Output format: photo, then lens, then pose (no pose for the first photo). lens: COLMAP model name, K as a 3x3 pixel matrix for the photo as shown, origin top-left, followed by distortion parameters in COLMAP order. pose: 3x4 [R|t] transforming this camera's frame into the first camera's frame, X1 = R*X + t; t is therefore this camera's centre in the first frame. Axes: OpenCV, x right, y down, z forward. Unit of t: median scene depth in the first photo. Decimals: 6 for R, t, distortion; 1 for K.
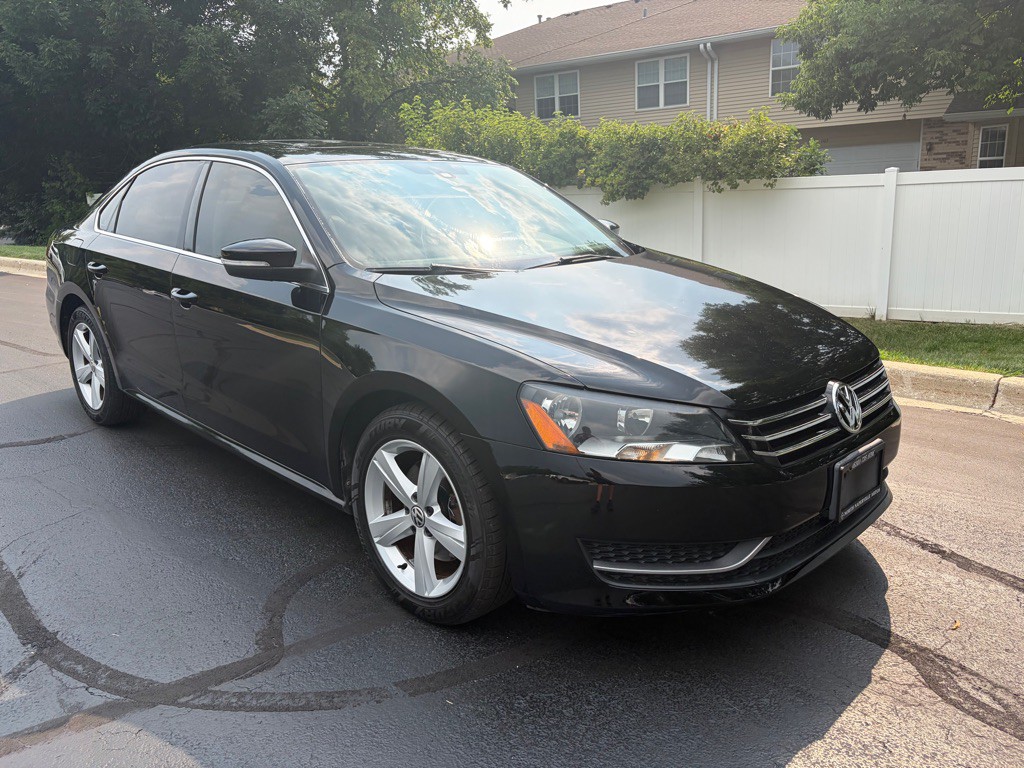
lens RADIAL K [[780.3, 0, 516.5], [0, 780.3, 379.2], [0, 0, 1]] dist [0.050253, -0.067220]
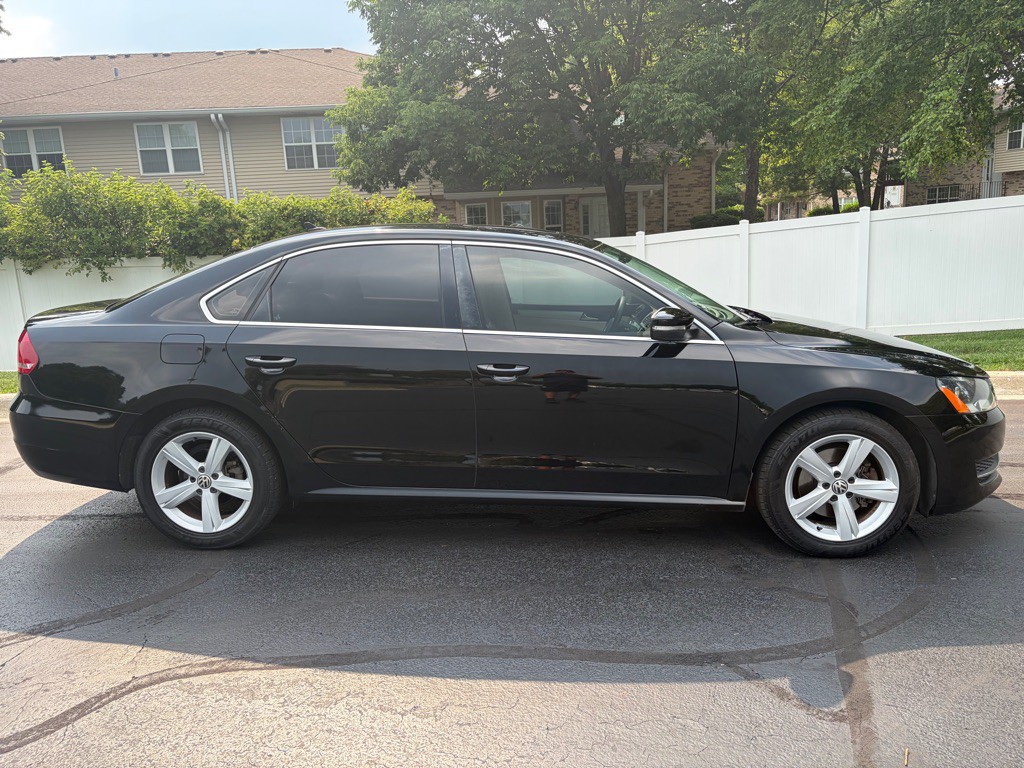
lens RADIAL K [[781.2, 0, 517.9], [0, 781.2, 383.4], [0, 0, 1]] dist [0.044832, -0.053416]
pose [[0.753265, -0.122466, 0.646215, -1.056012], [0.169438, 0.985482, -0.010745, -0.070667], [-0.635518, 0.117587, 0.763079, 0.171672]]
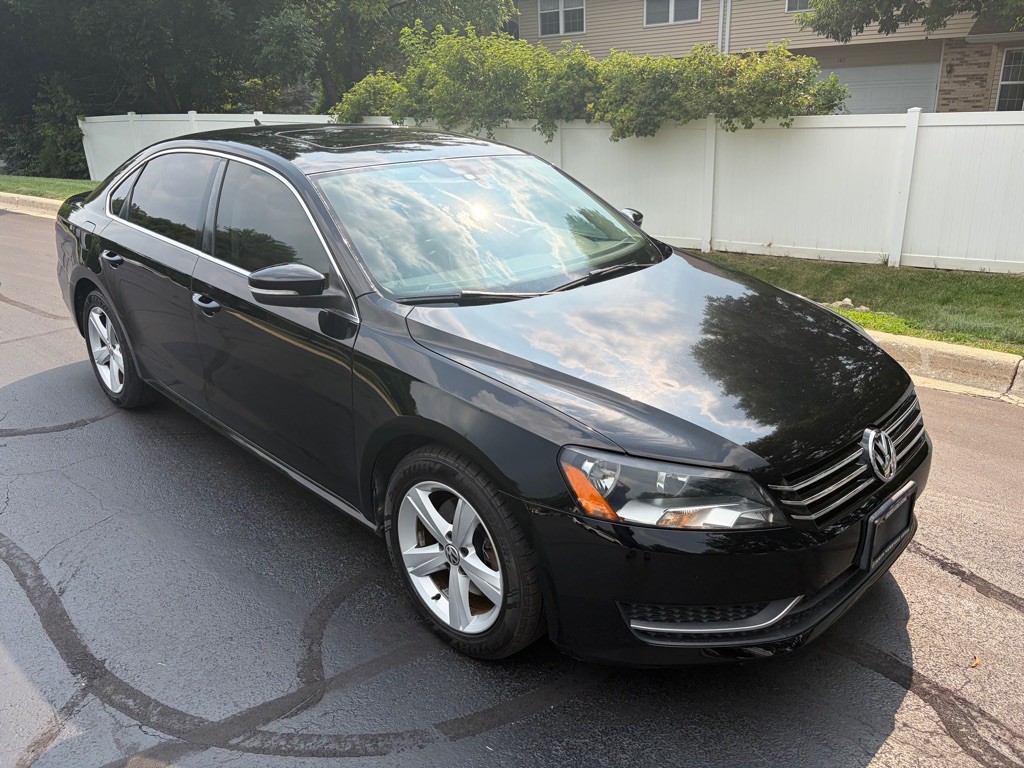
lens RADIAL K [[778.8, 0, 508.0], [0, 778.8, 379.1], [0, 0, 1]] dist [0.058943, -0.074736]
pose [[0.999961, 0.005351, -0.006993, -0.033454], [-0.004578, 0.994325, 0.106289, -0.112874], [0.007522, -0.106253, 0.994311, 0.008508]]
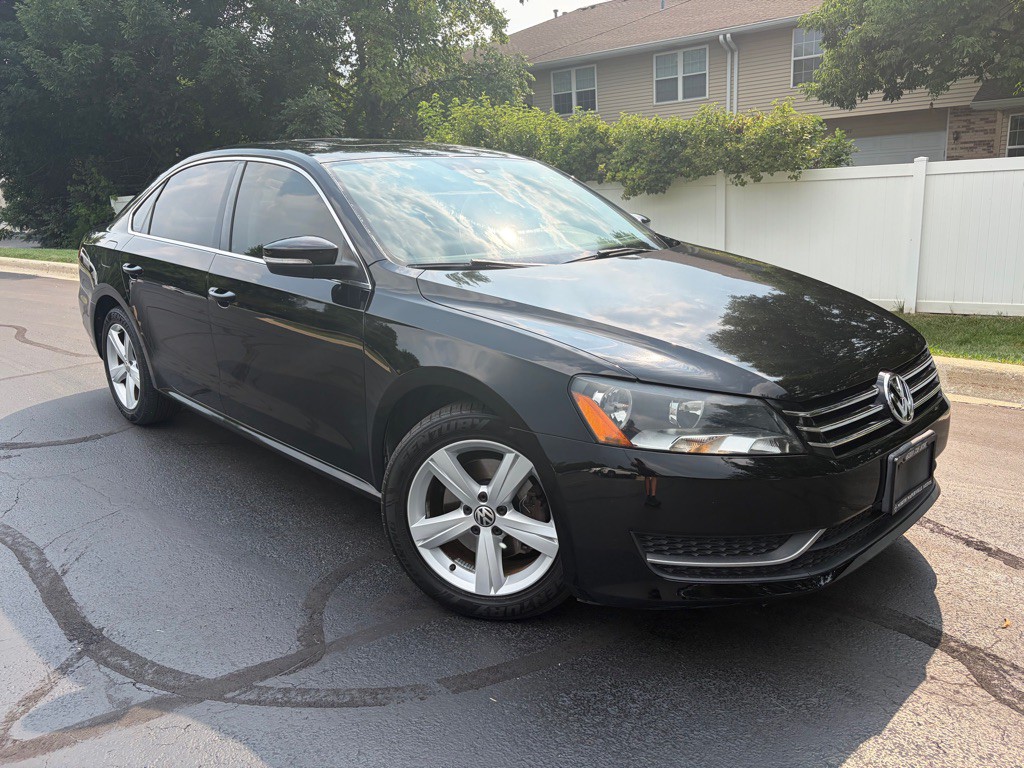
lens RADIAL K [[780.5, 0, 507.6], [0, 780.5, 384.5], [0, 0, 1]] dist [0.049854, -0.067122]
pose [[0.999437, -0.007177, -0.032774, -0.018672], [0.007501, 0.999924, 0.009750, 0.000793], [0.032701, -0.009991, 0.999415, 0.004067]]
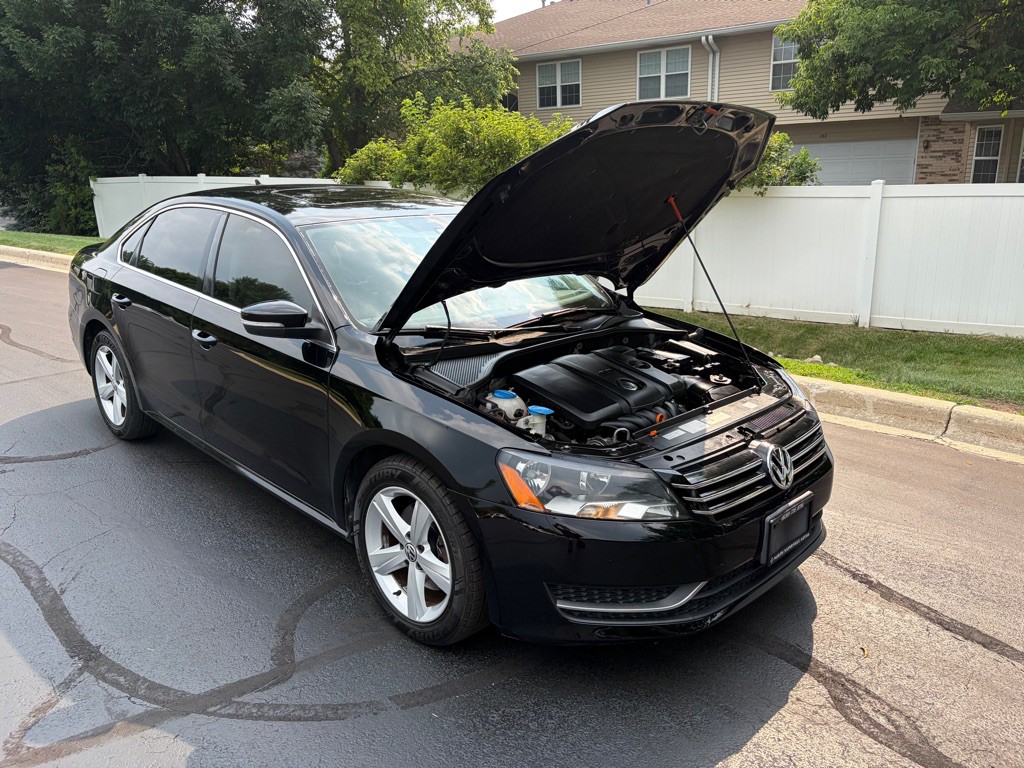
lens RADIAL K [[781.2, 0, 517.9], [0, 781.2, 383.4], [0, 0, 1]] dist [0.044832, -0.053416]
pose [[0.999861, 0.016376, 0.003286, 0.017641], [-0.016473, 0.999341, 0.032342, -0.081382], [-0.002754, -0.032392, 0.999471, -0.109742]]
